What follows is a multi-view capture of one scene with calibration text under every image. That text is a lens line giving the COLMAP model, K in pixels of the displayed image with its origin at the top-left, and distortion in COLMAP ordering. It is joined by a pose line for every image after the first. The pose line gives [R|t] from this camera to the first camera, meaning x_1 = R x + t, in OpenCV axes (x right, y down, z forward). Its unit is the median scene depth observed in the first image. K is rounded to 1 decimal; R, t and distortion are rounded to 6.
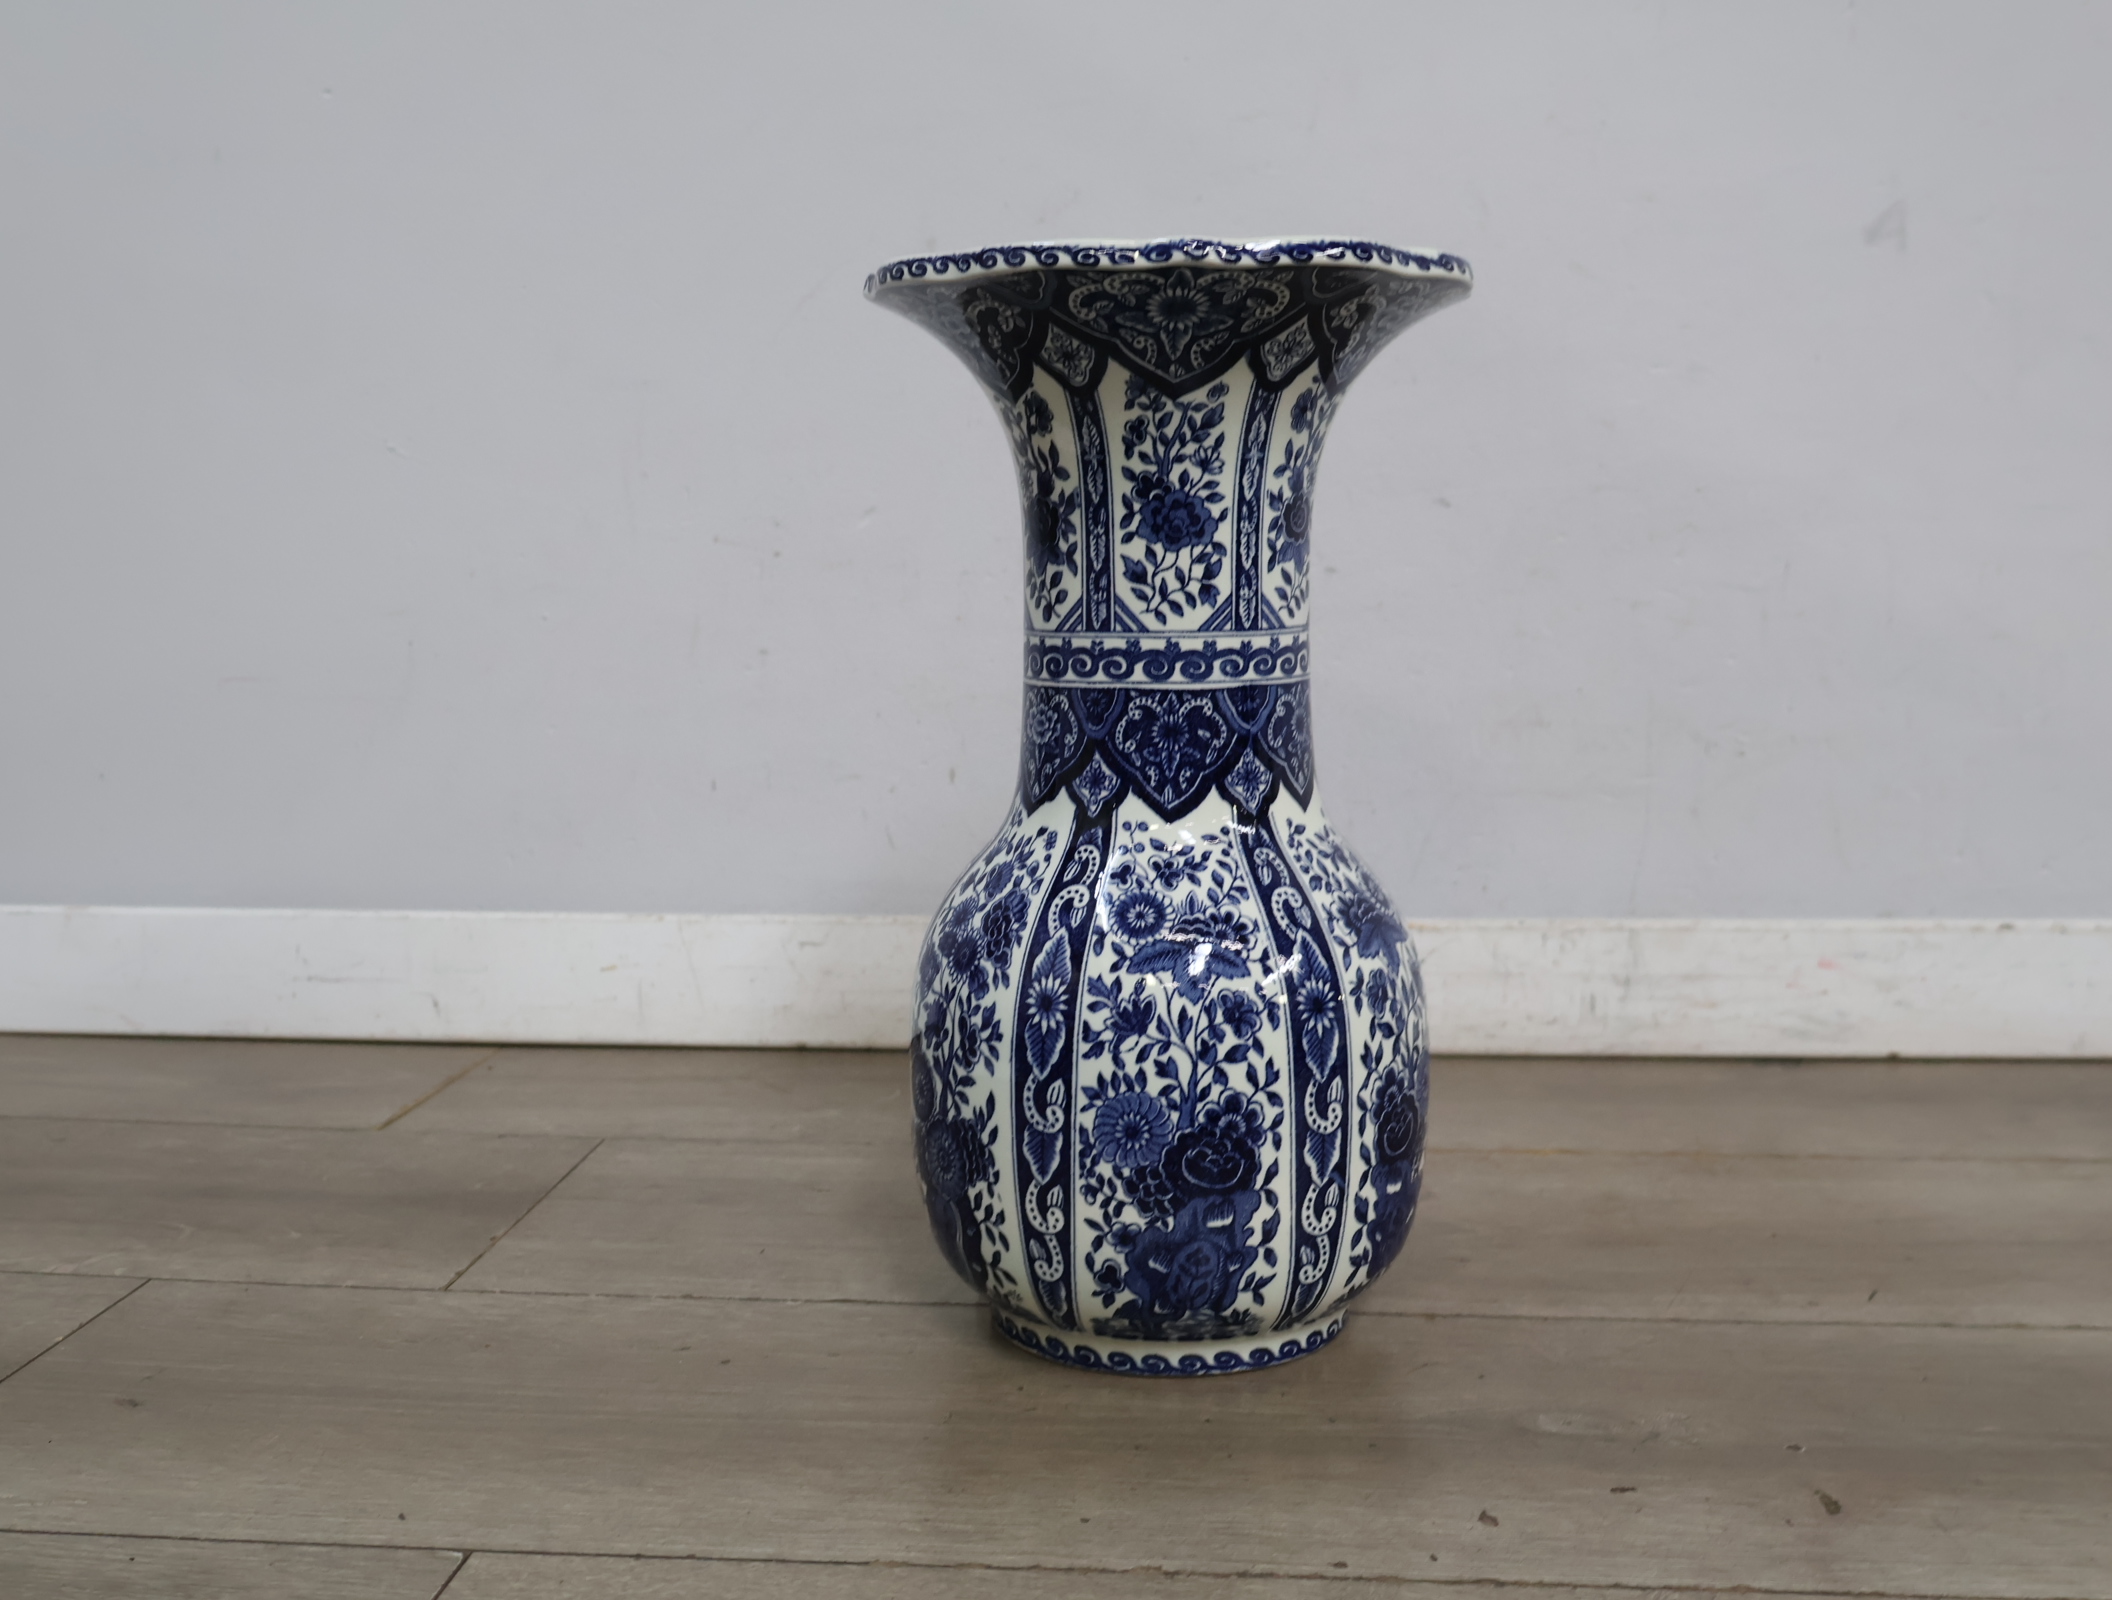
lens RADIAL K [[2193.7, 0, 1059.0], [0, 2193.7, 793.5], [0, 0, 1]] dist [0.011178, 0.000000]
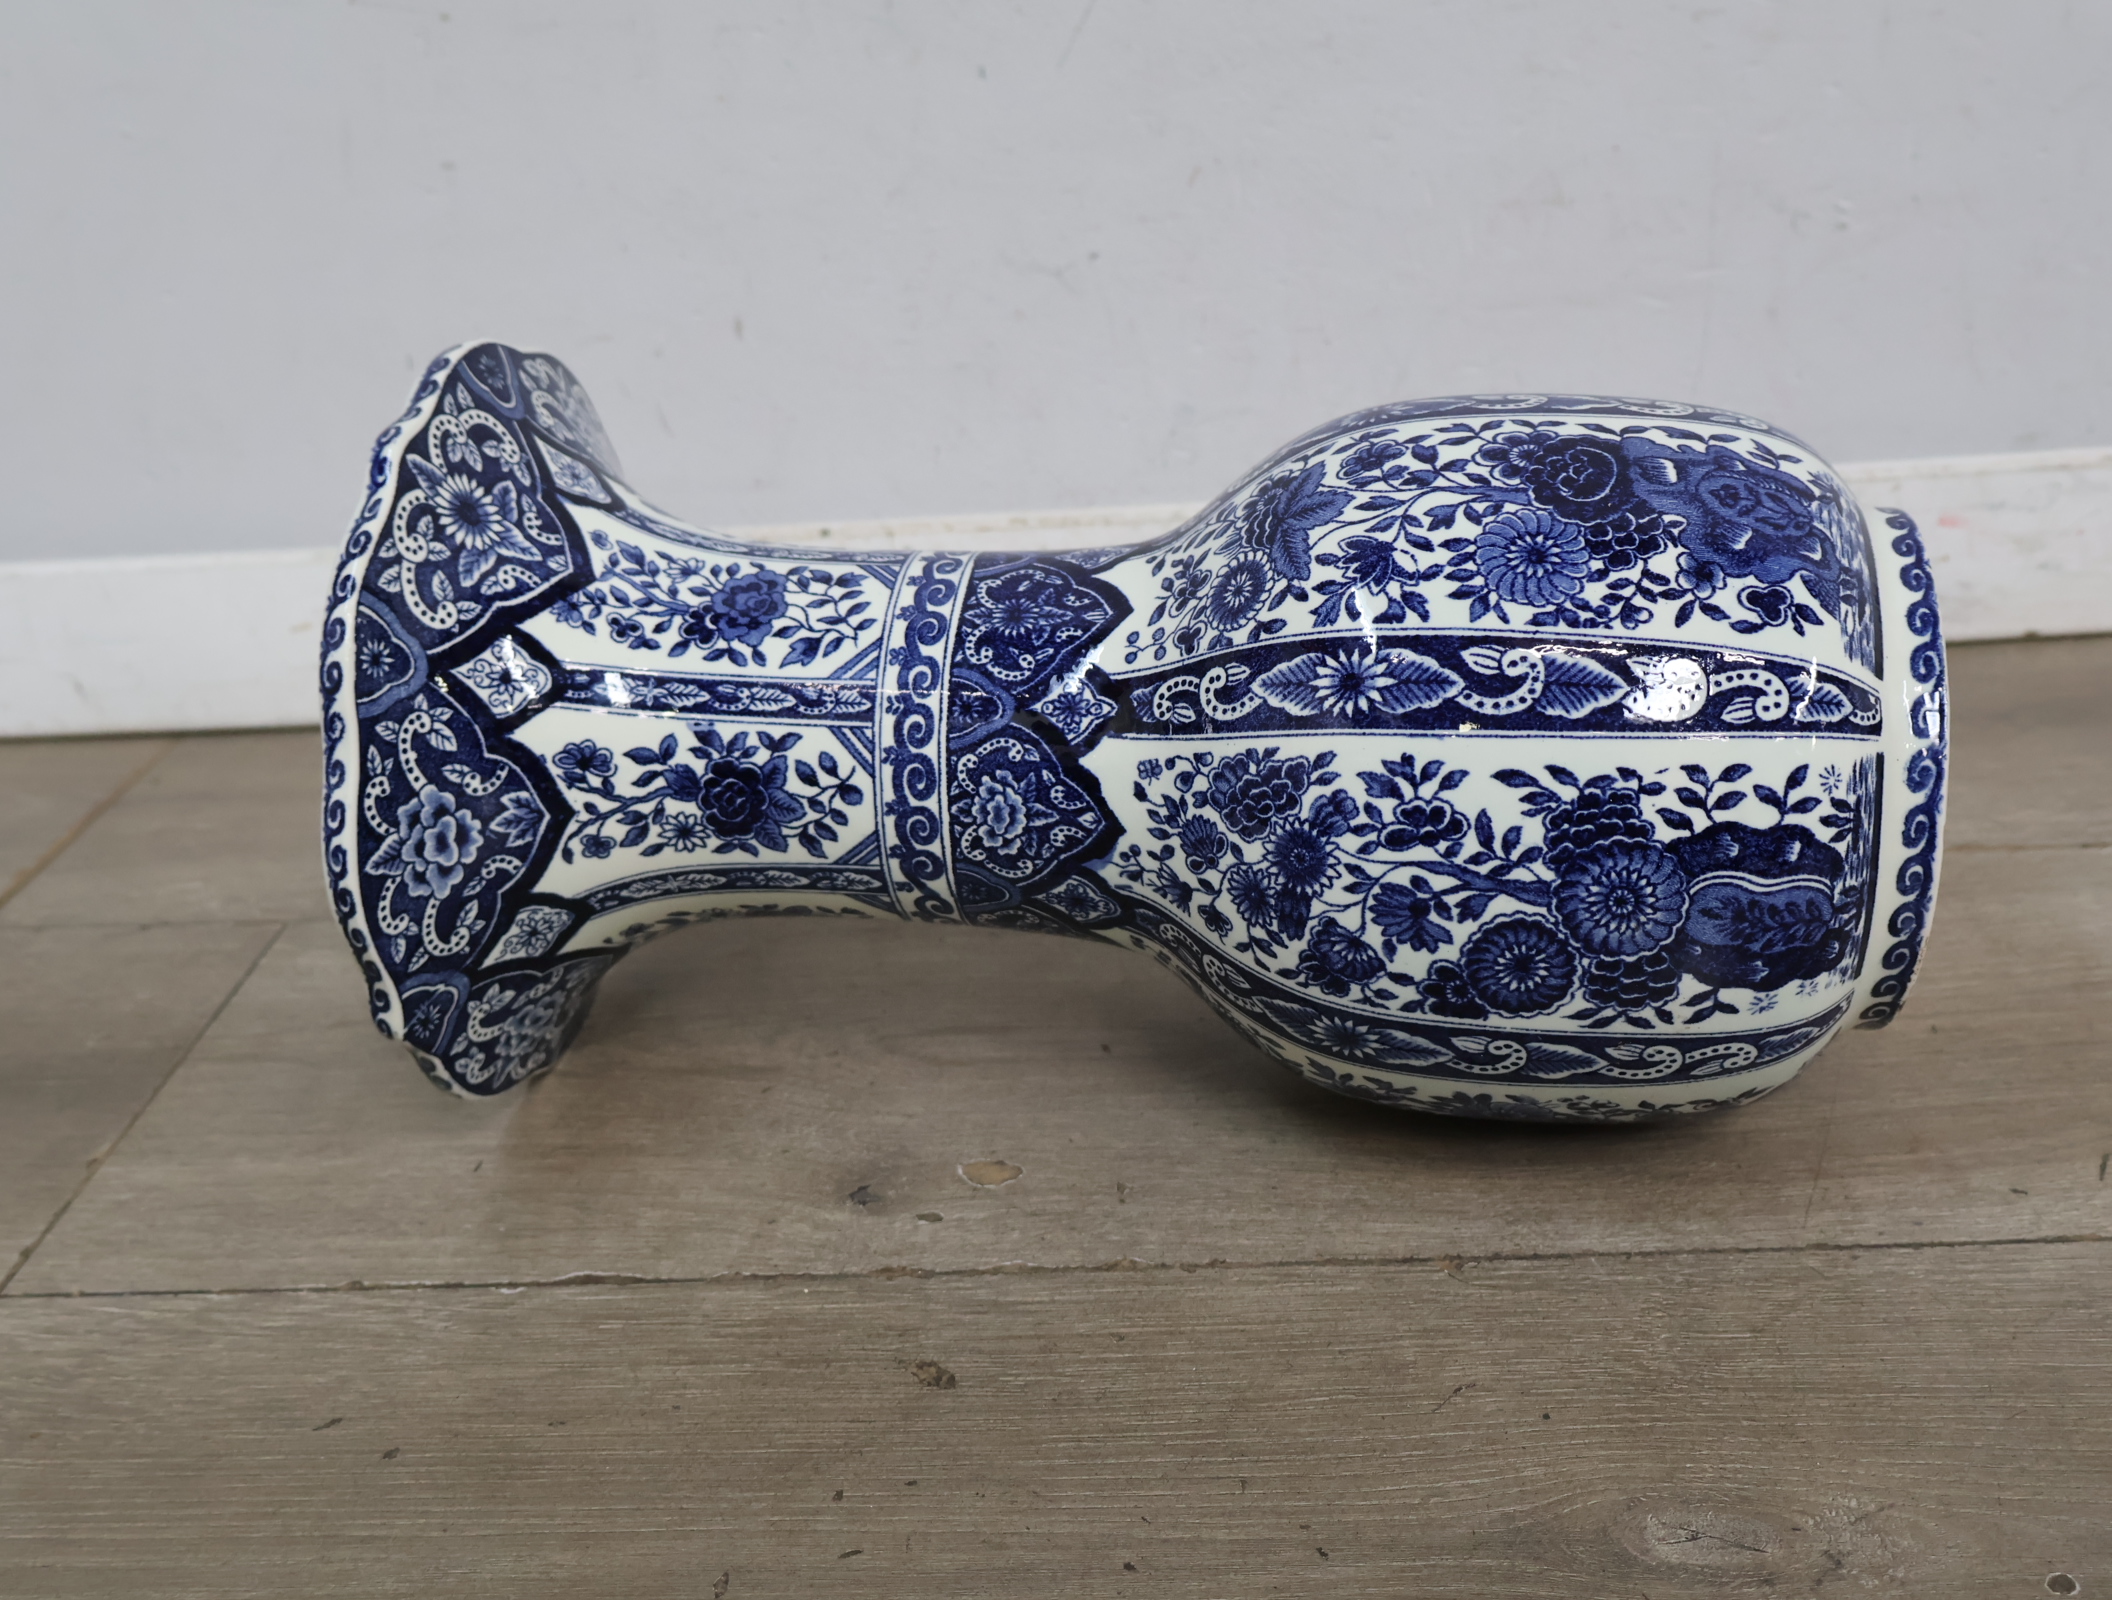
lens RADIAL K [[2193.7, 0, 1033.7], [0, 2193.7, 787.6], [0, 0, 1]] dist [0.011178, 0.000000]
pose [[0.139533, -0.785966, 0.602319, -0.454138], [0.963729, -0.031959, -0.264961, 0.178391], [0.227500, 0.617443, 0.752999, 0.472092]]
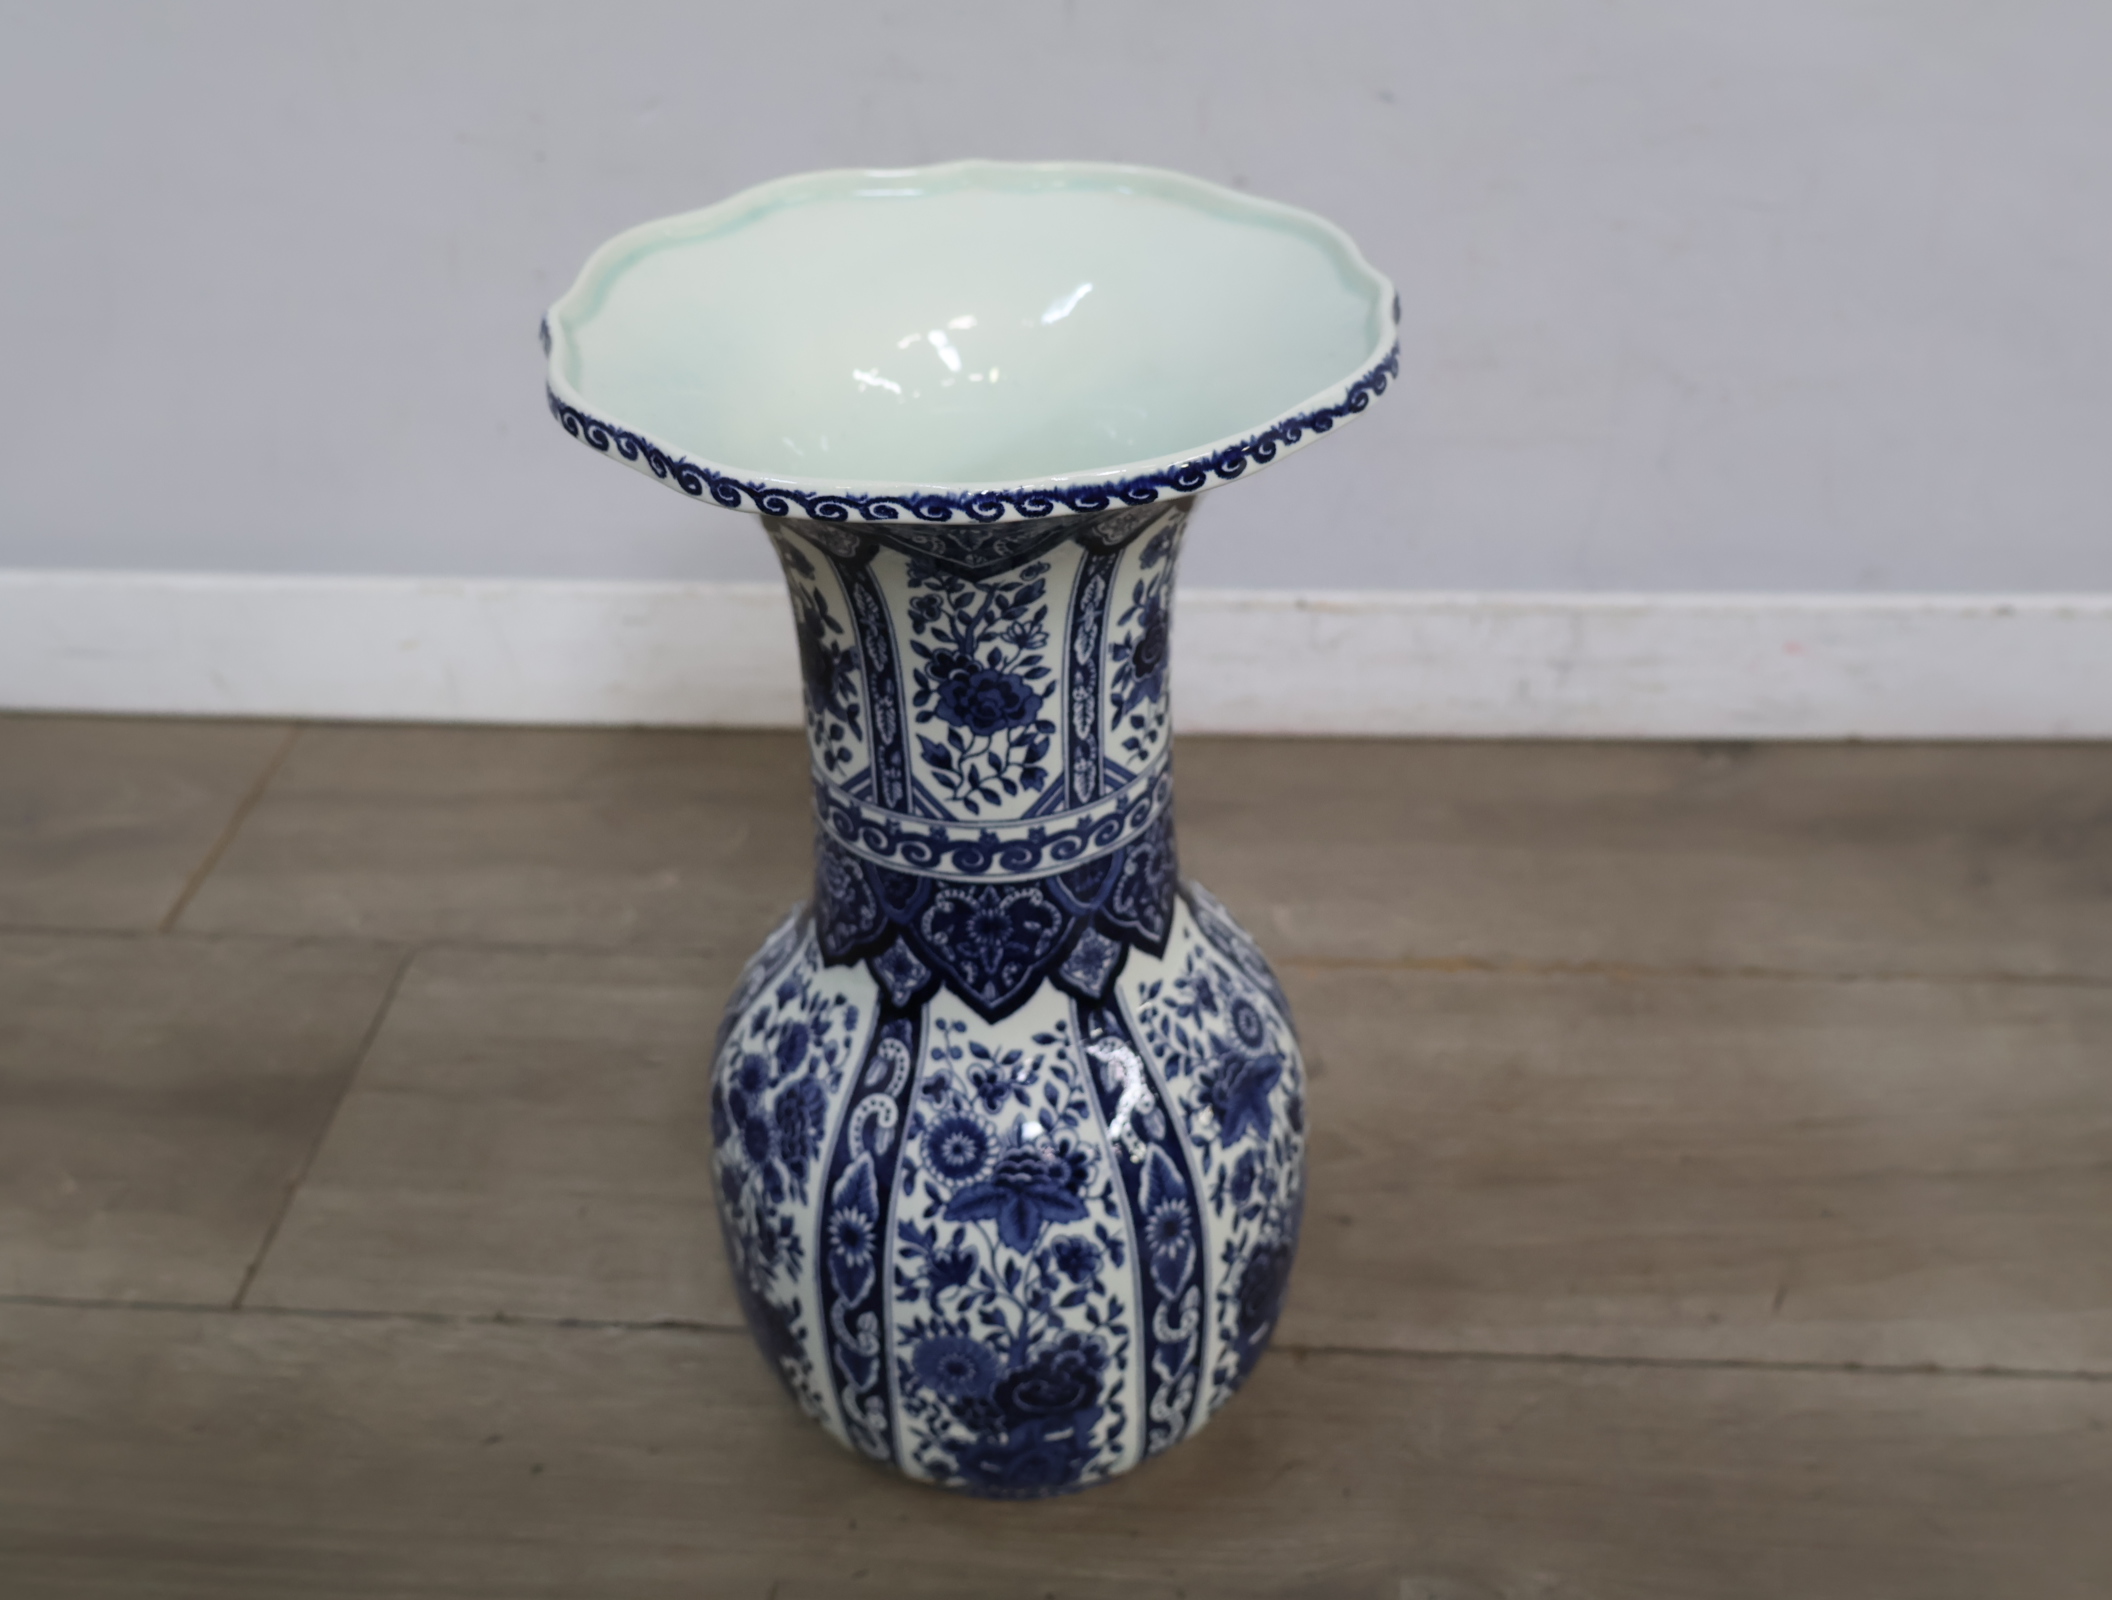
lens RADIAL K [[2193.7, 0, 1058.6], [0, 2193.7, 804.2], [0, 0, 1]] dist [0.011178, 0.000000]
pose [[0.999526, -0.027378, 0.014113, 0.066220], [0.017818, 0.887699, 0.460079, -0.436640], [-0.025124, -0.459610, 0.887766, 0.316080]]
